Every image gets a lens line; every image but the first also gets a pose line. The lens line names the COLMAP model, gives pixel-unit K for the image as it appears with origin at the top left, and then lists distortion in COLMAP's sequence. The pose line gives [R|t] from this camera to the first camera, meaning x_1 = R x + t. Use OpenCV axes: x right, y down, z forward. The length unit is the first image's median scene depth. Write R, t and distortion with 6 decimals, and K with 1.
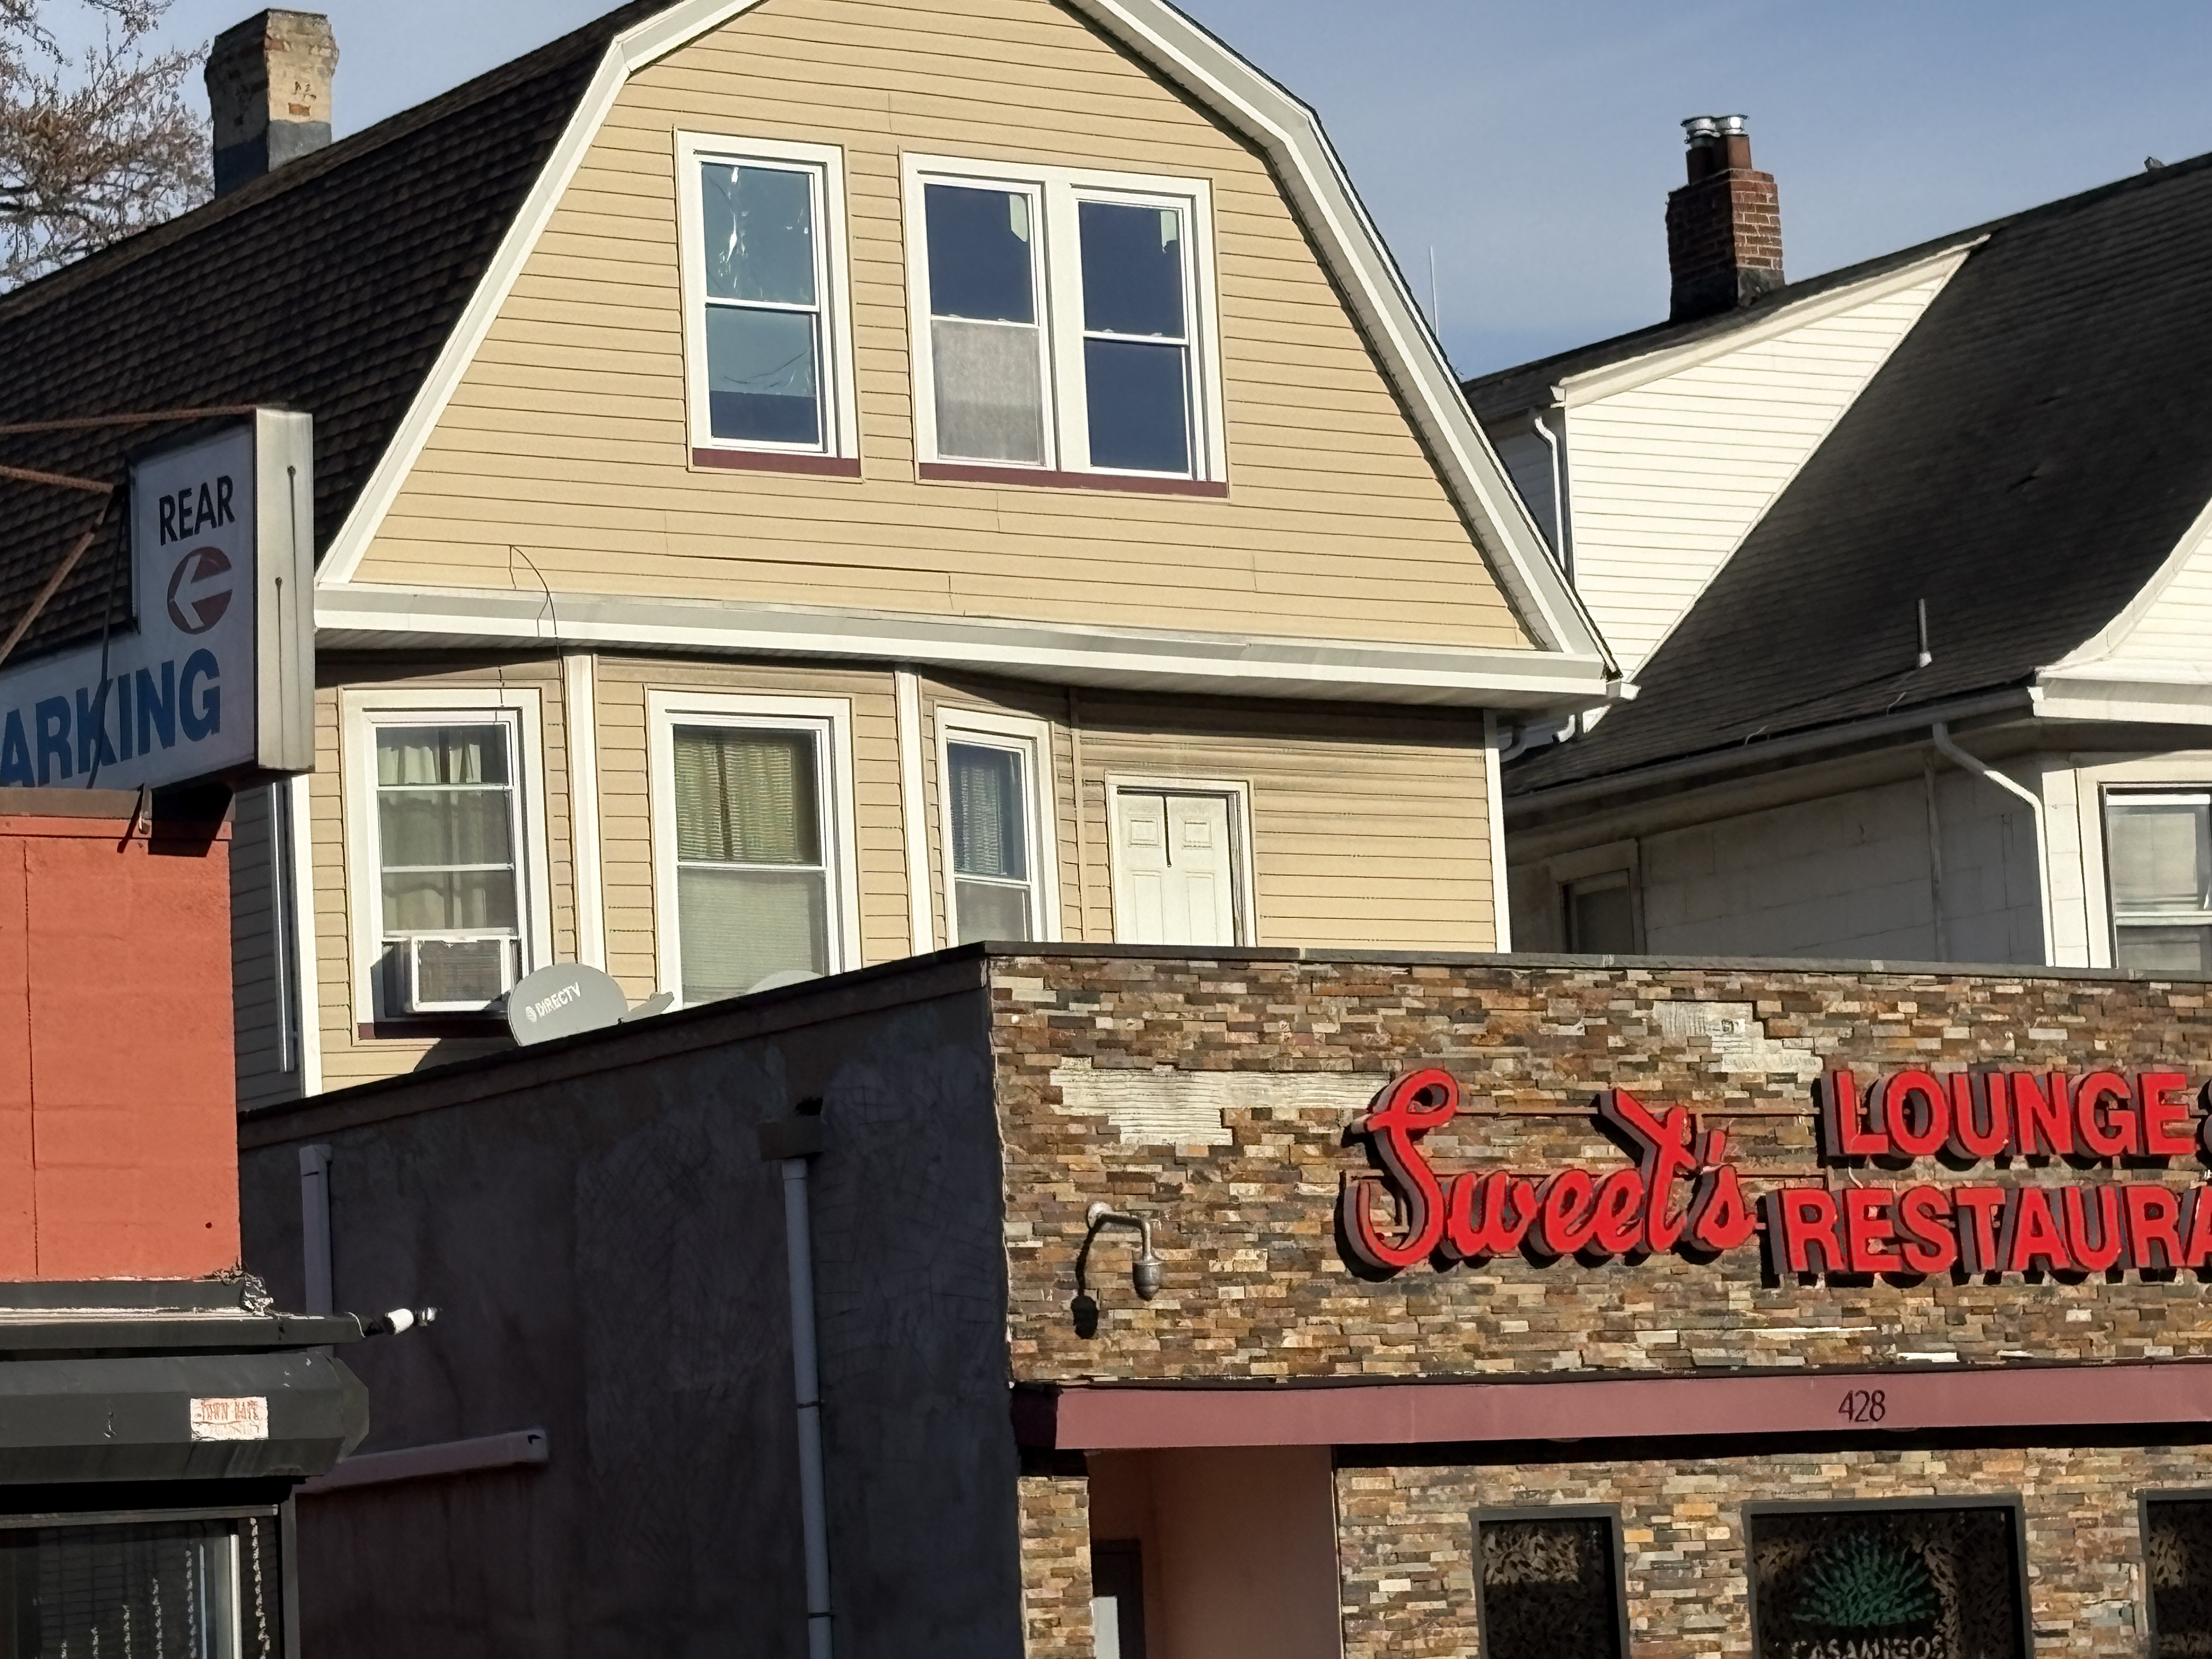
lens RADIAL K [[6993.4, 0, 1106.0], [0, 6993.4, 829.5], [0, 0, 1]] dist [0.185132, -0.369762]
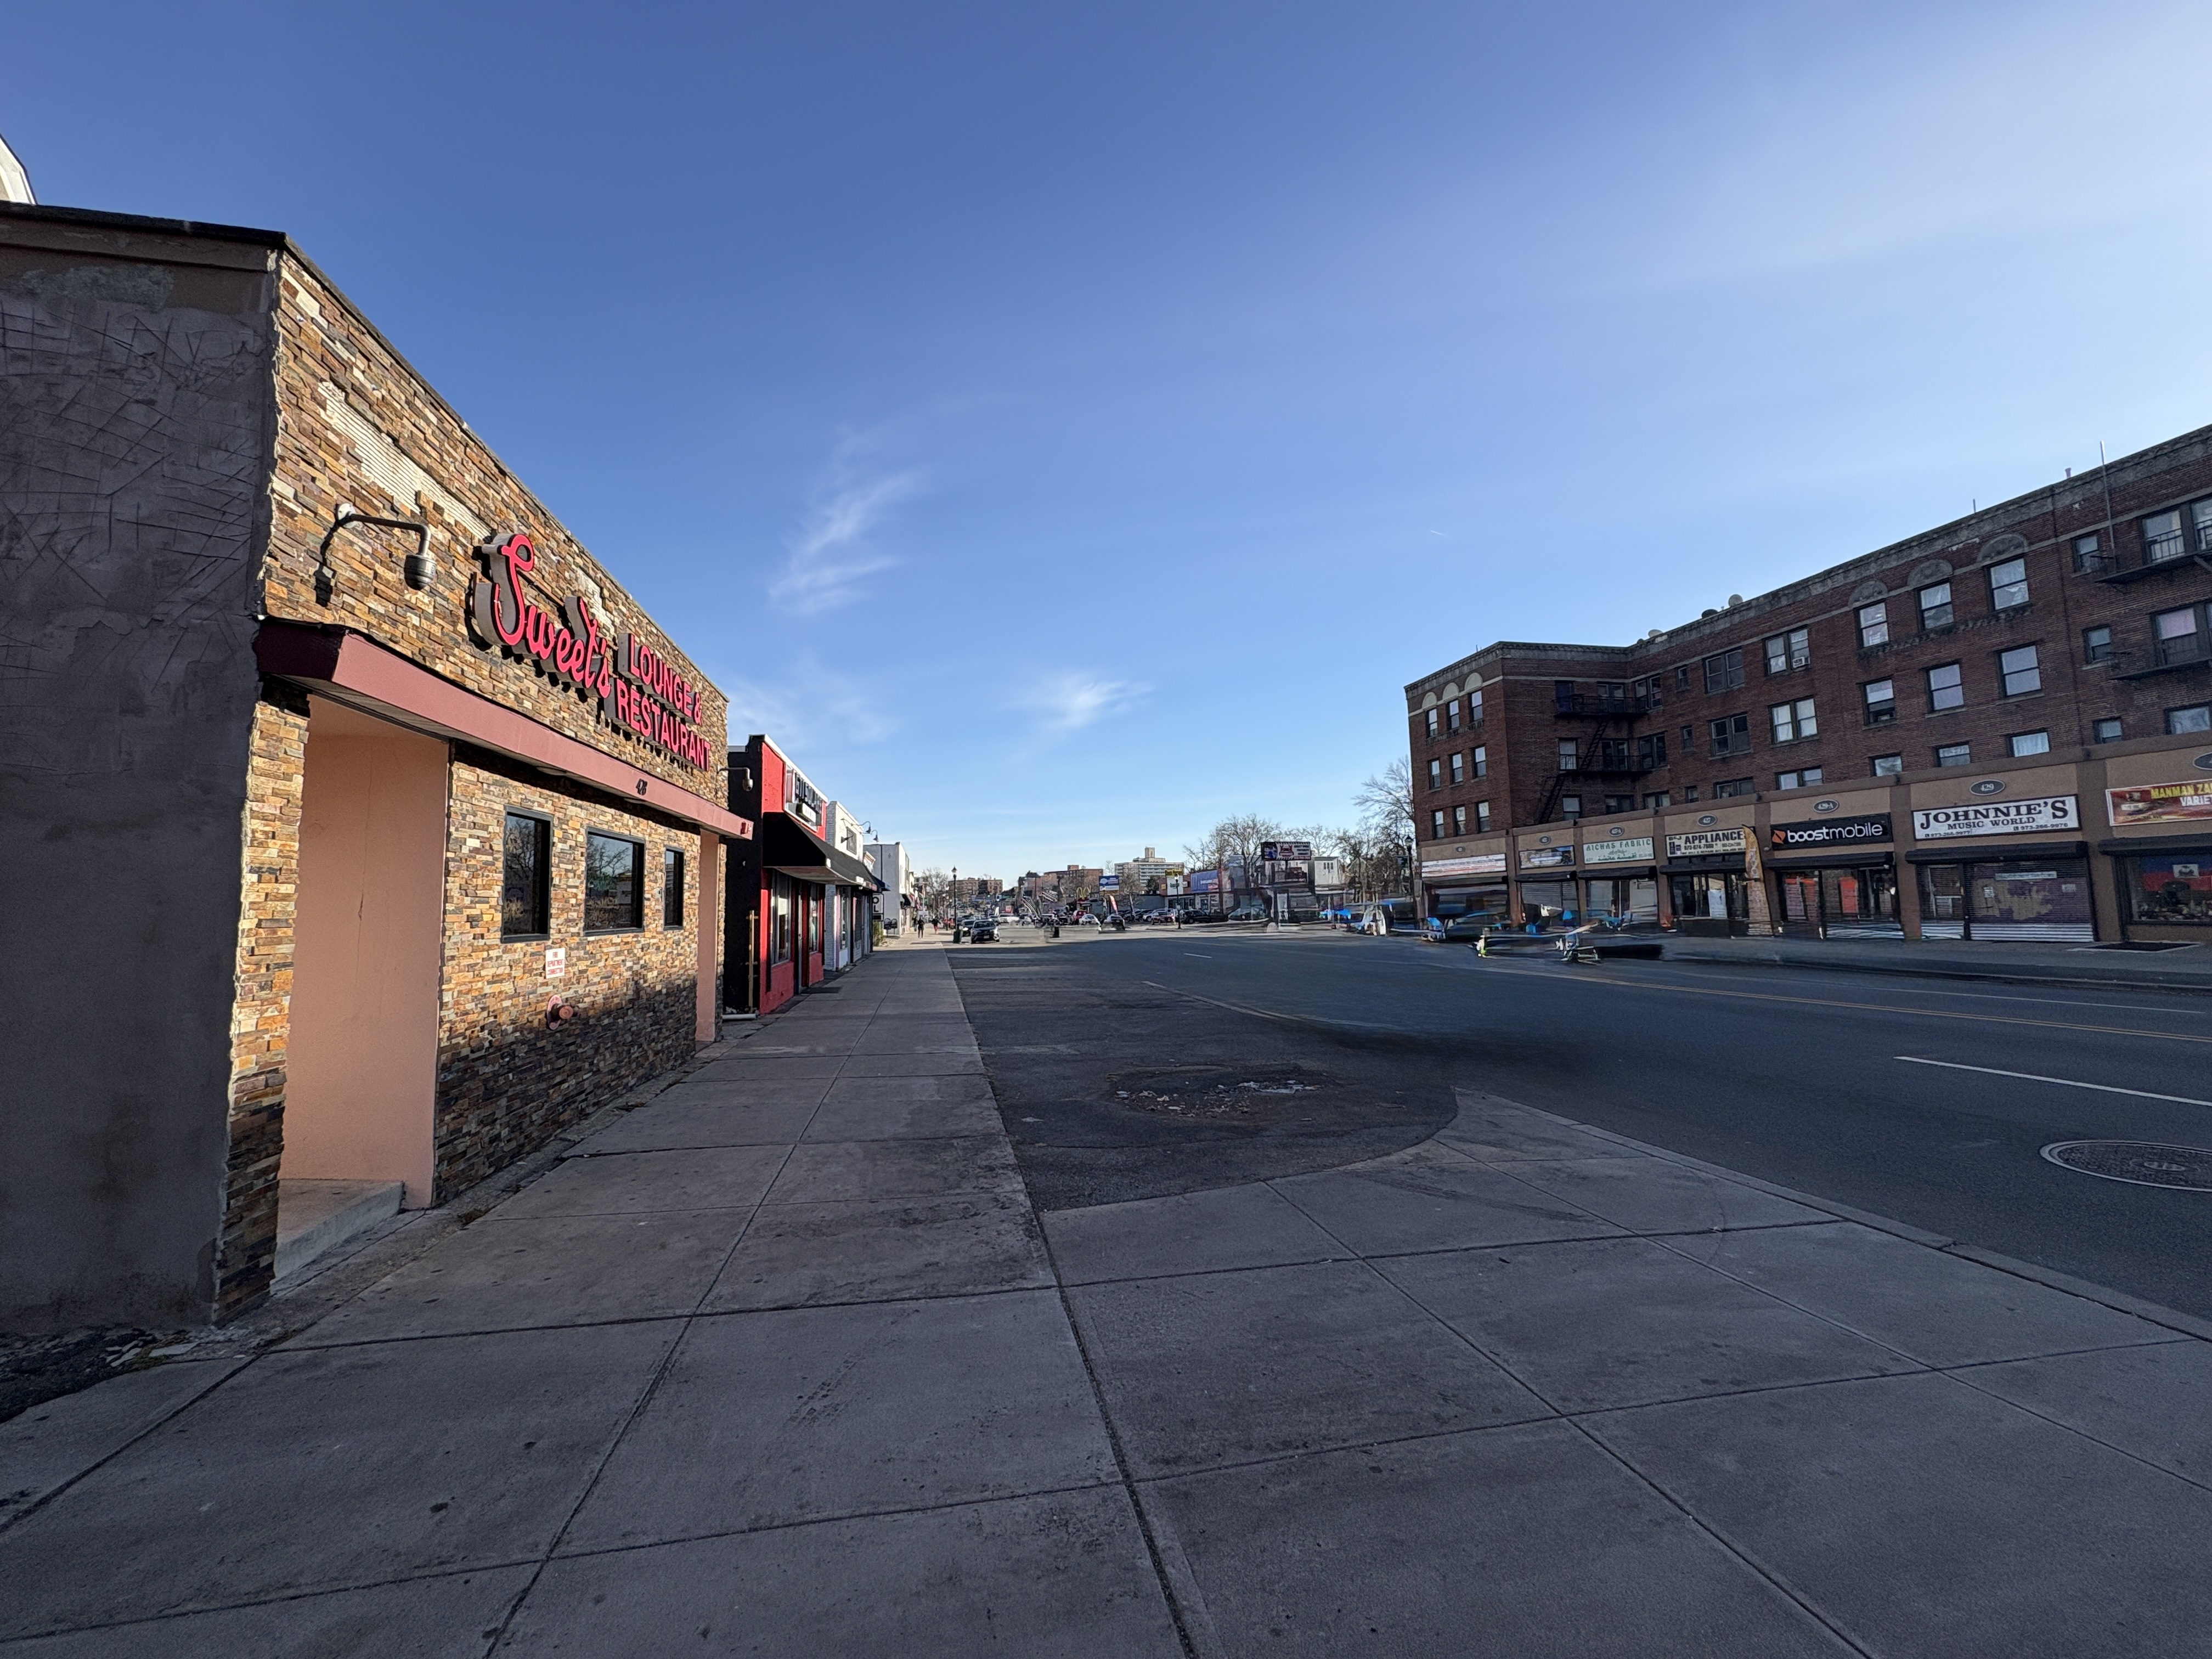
lens RADIAL K [[885.7, 0, 1106.0], [0, 885.7, 829.5], [0, 0, 1]] dist [0.000060, 0.000087]
pose [[0.407064, 0.127274, 0.904489, -0.080345], [-0.123586, 0.988813, -0.083520, 0.106613], [-0.905000, -0.077784, 0.418239, 0.813304]]
